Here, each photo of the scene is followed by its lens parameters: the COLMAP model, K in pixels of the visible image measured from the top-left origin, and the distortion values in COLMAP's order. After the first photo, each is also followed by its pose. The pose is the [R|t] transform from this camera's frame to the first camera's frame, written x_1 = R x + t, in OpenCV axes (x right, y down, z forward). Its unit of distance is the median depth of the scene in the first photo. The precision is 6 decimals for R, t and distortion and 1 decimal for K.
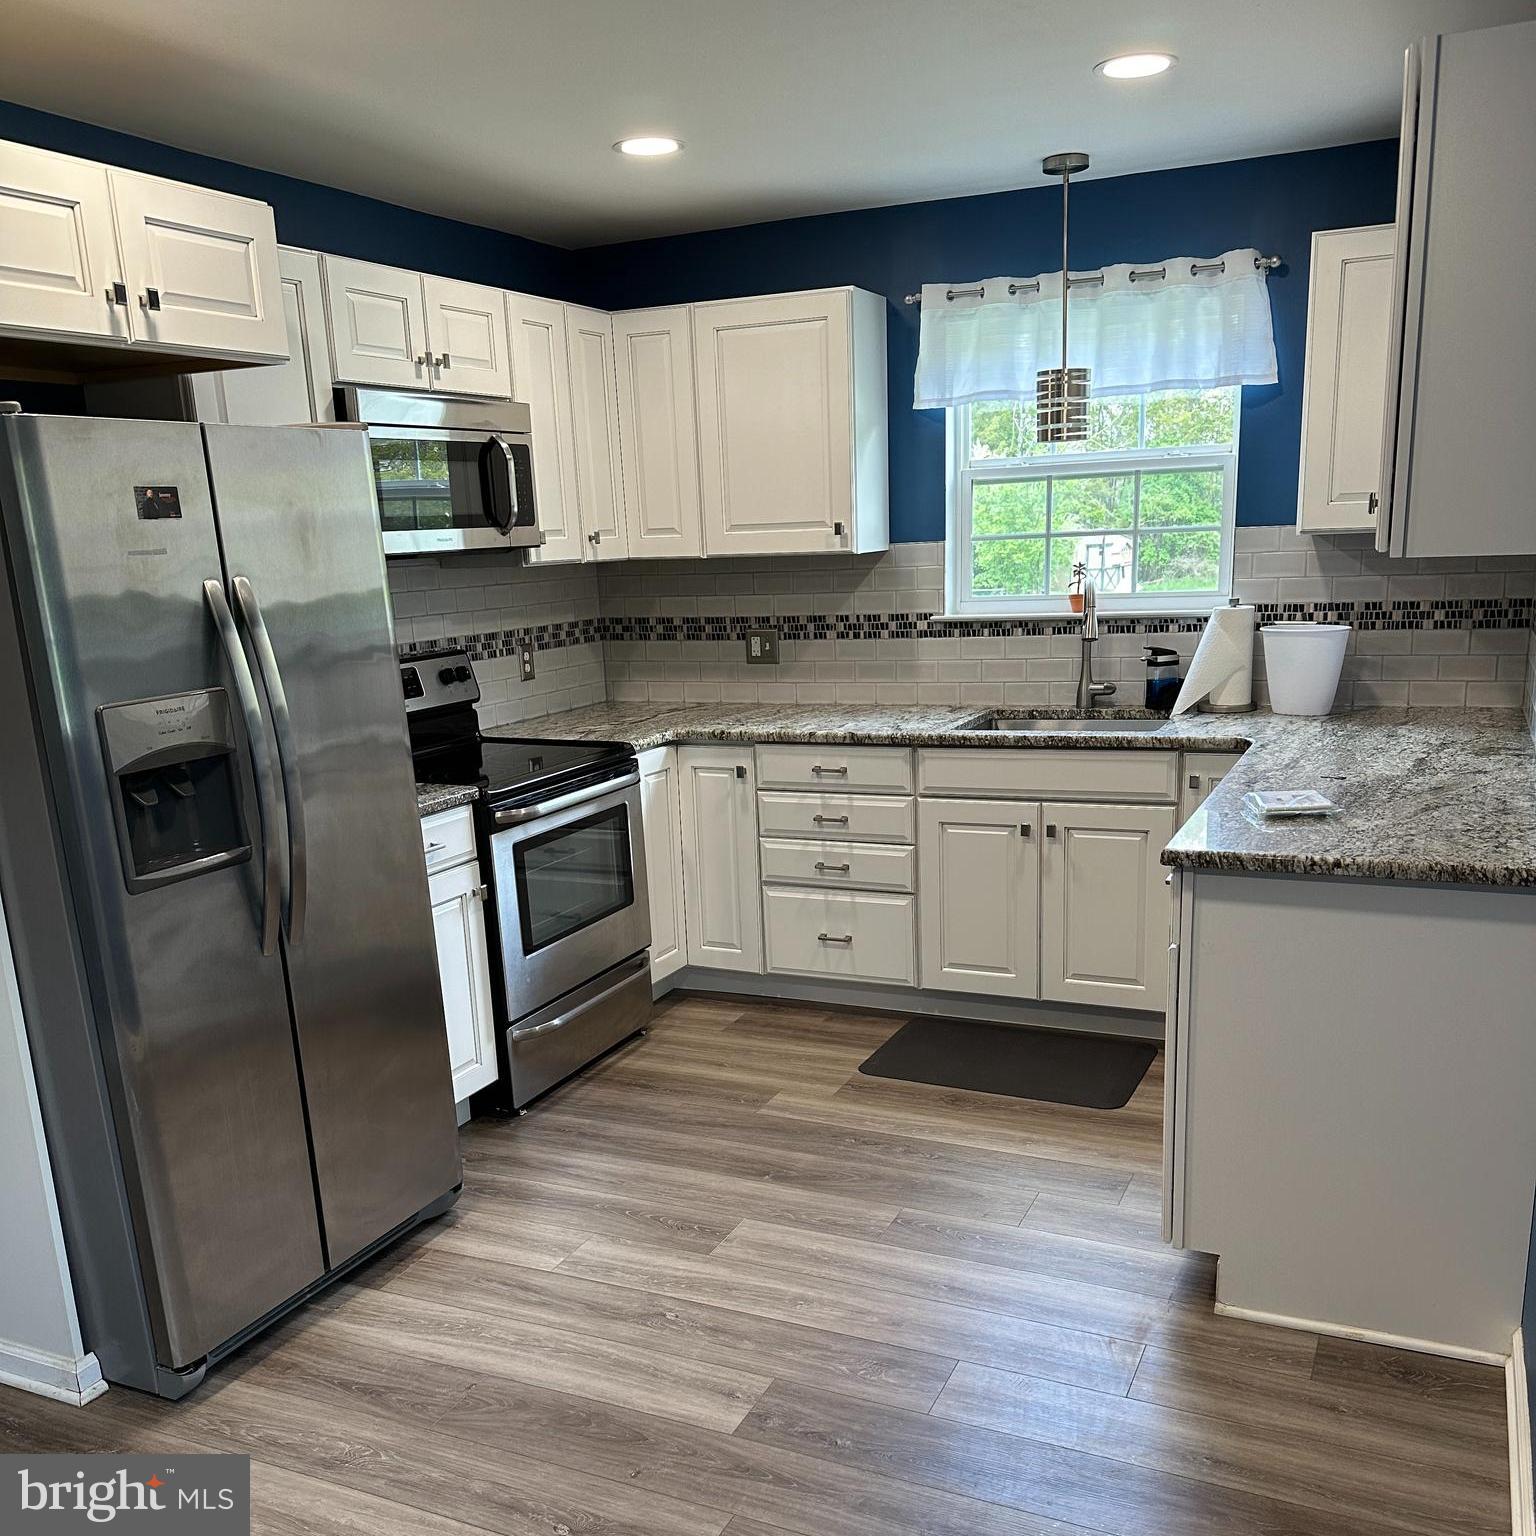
lens RADIAL K [[1456.4, 0, 767.2], [0, 1456.4, 908.9], [0, 0, 1]] dist [0.132221, -0.007470]
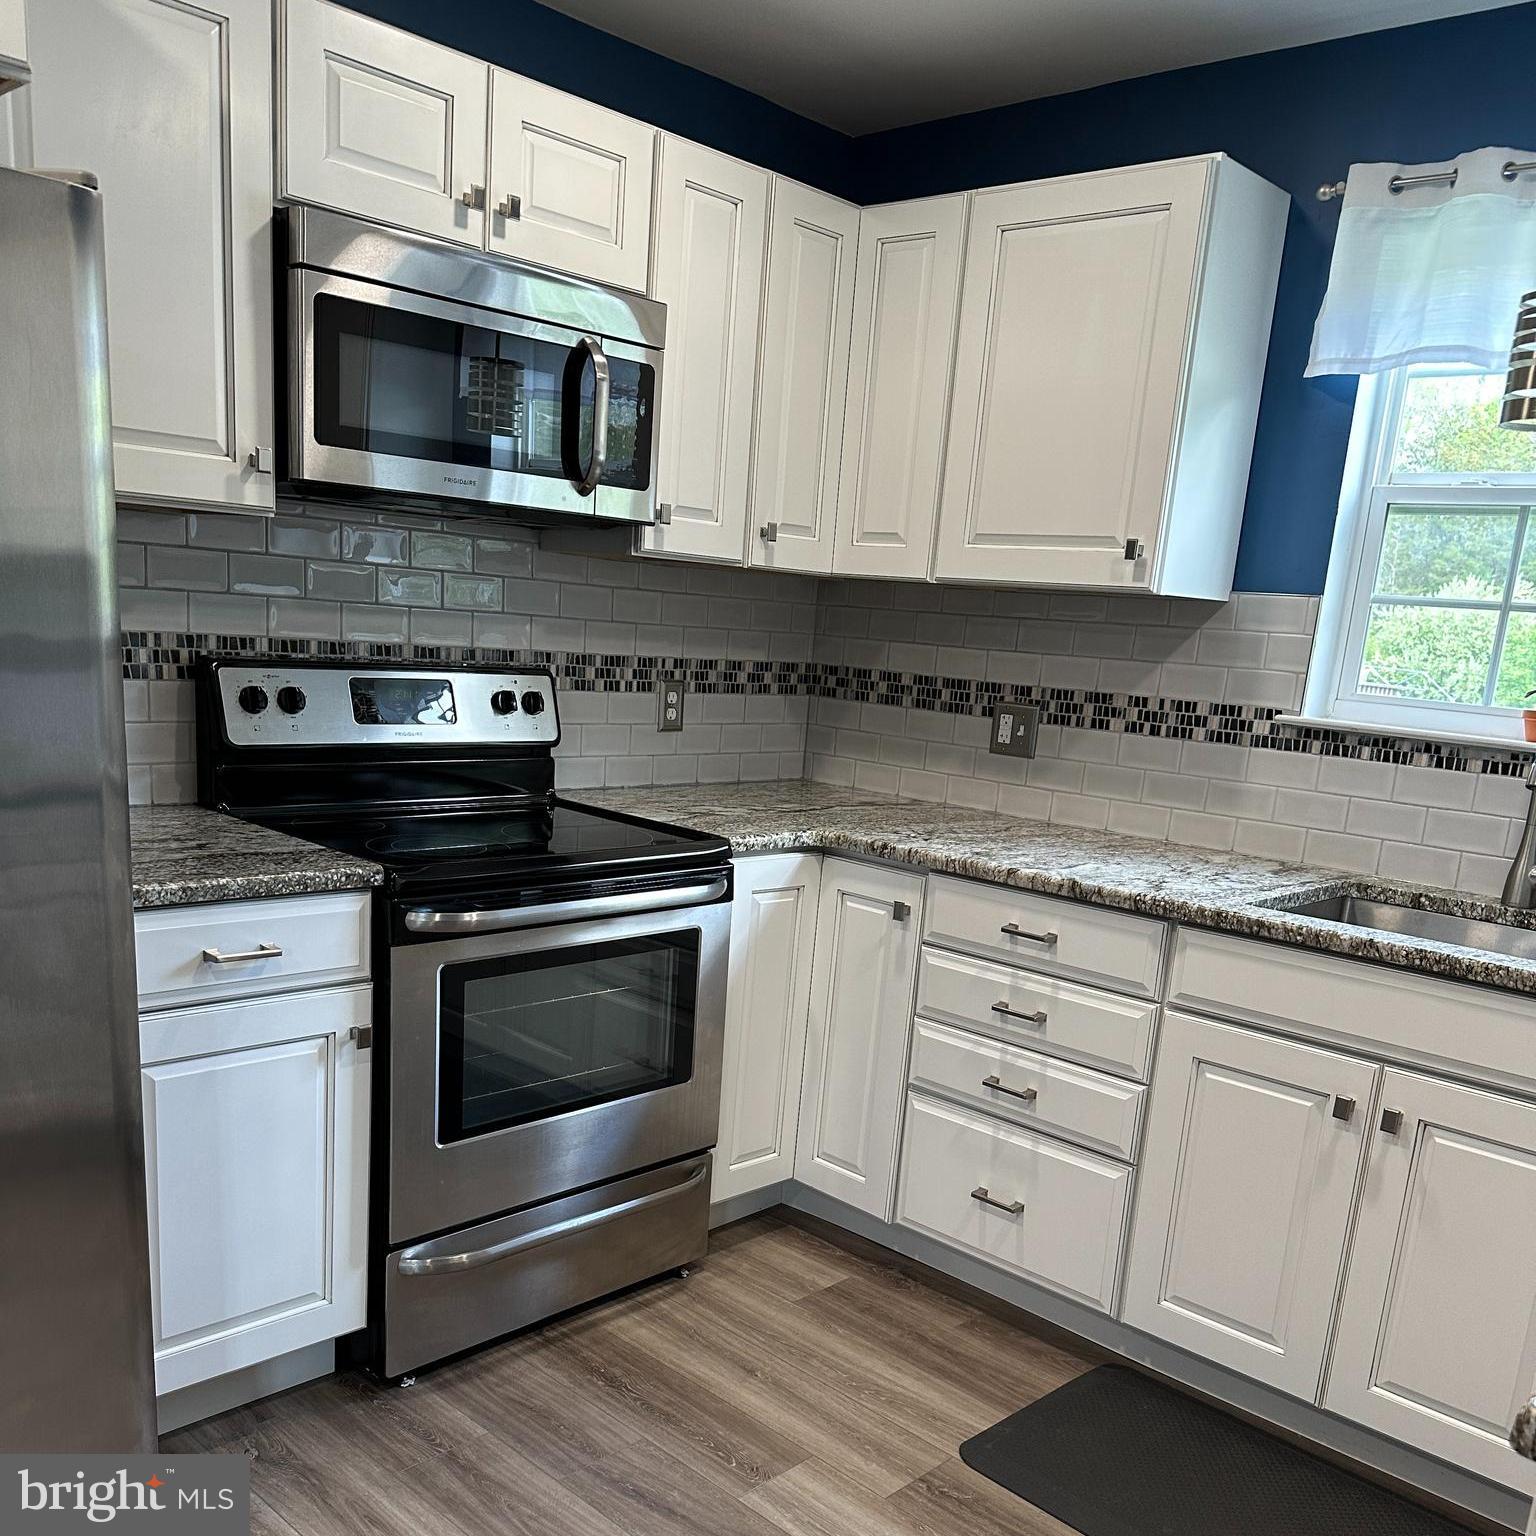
lens RADIAL K [[1498.2, 0, 721.3], [0, 1498.2, 981.2], [0, 0, 1]] dist [0.160090, -0.305468]
pose [[0.940423, 0.187415, -0.283691, 0.099972], [-0.191513, 0.981398, 0.013484, -0.057459], [0.280941, 0.041649, 0.958821, 0.347064]]
